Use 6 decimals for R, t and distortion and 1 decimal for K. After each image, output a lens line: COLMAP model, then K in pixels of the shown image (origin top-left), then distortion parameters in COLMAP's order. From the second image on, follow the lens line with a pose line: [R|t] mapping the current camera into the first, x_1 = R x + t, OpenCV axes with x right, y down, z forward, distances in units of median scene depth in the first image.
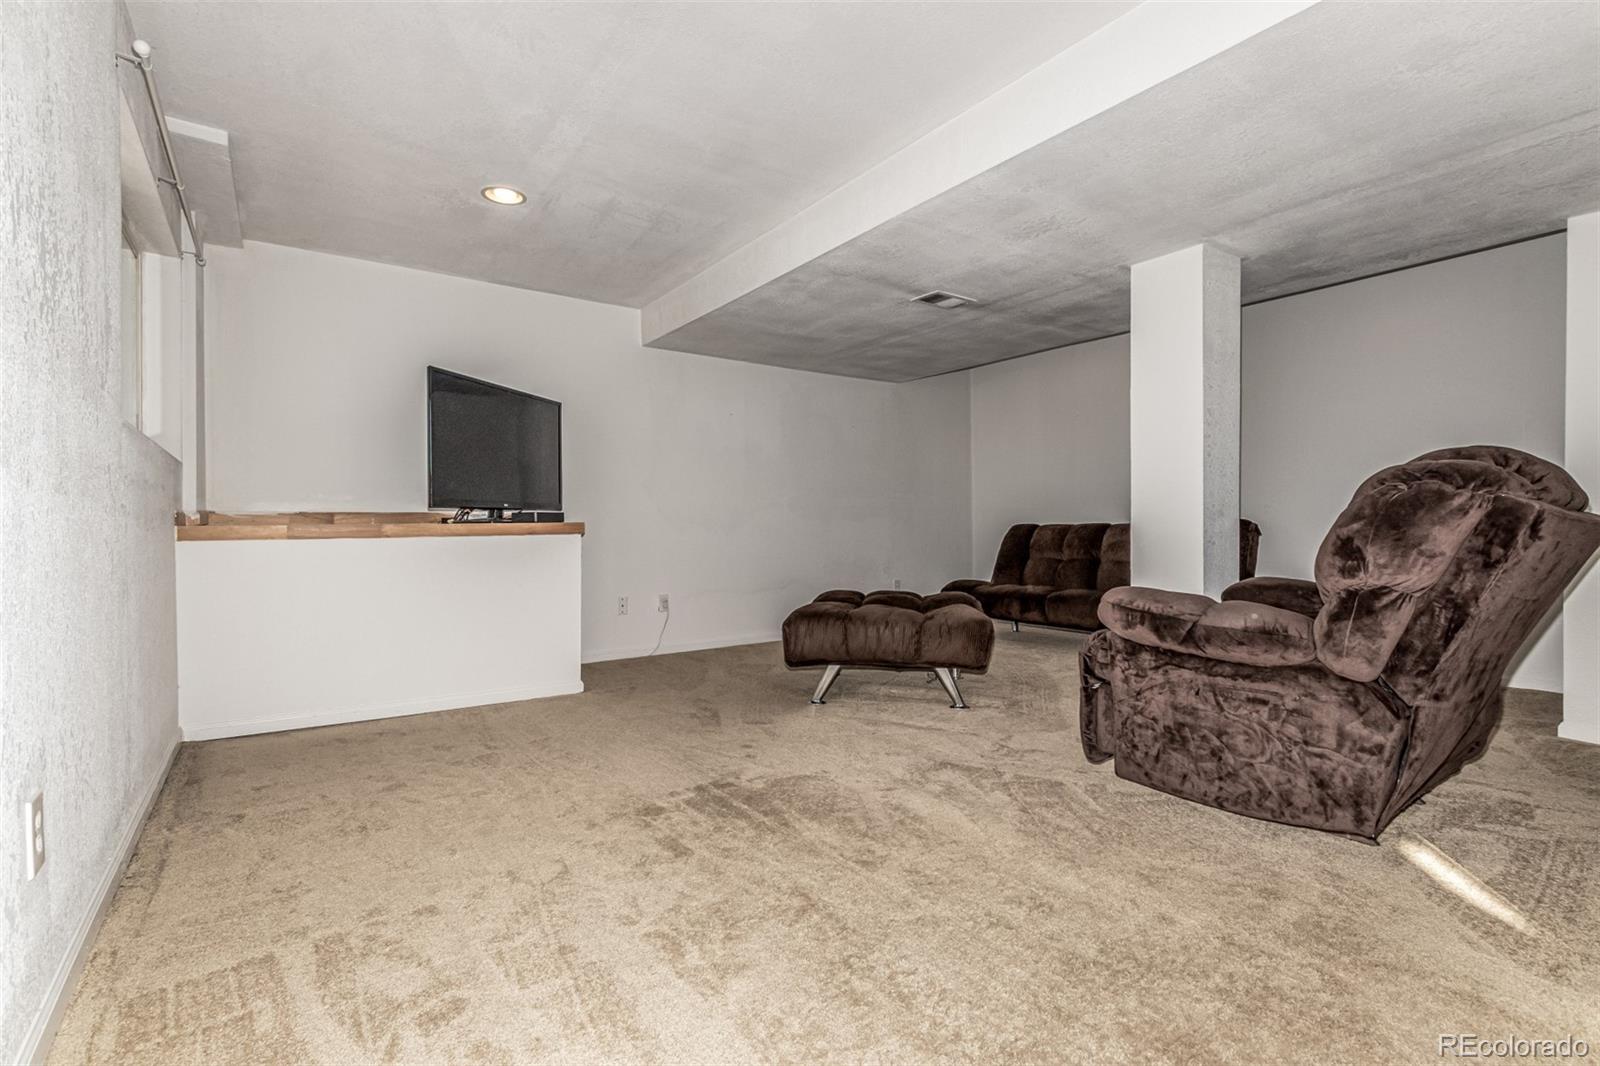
lens RADIAL K [[739.4, 0, 765.5], [0, 739.4, 536.8], [0, 0, 1]] dist [-0.000698, -0.000098]
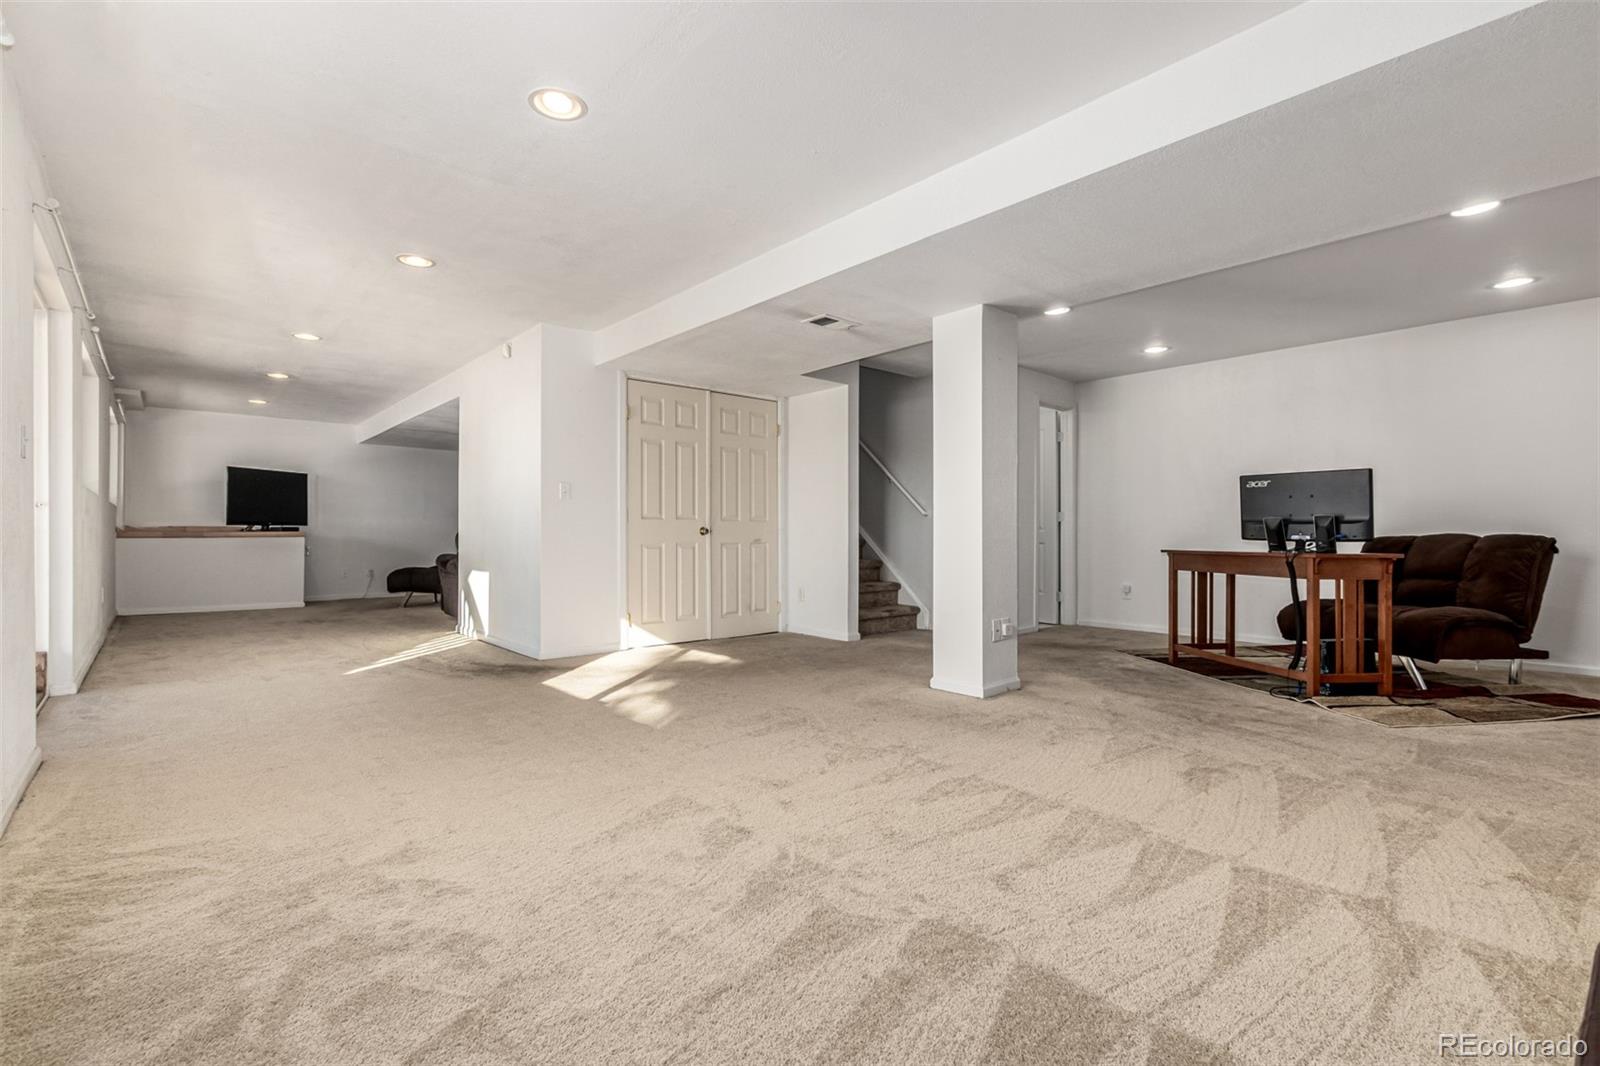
lens RADIAL K [[722.6, 0, 781.5], [0, 722.6, 533.1], [0, 0, 1]] dist [-0.000037, -0.000083]
pose [[0.991705, 0.002982, 0.128501, 0.911672], [-0.001773, 0.999953, -0.009520, 0.005469], [-0.128523, 0.009213, 0.991664, -1.385179]]
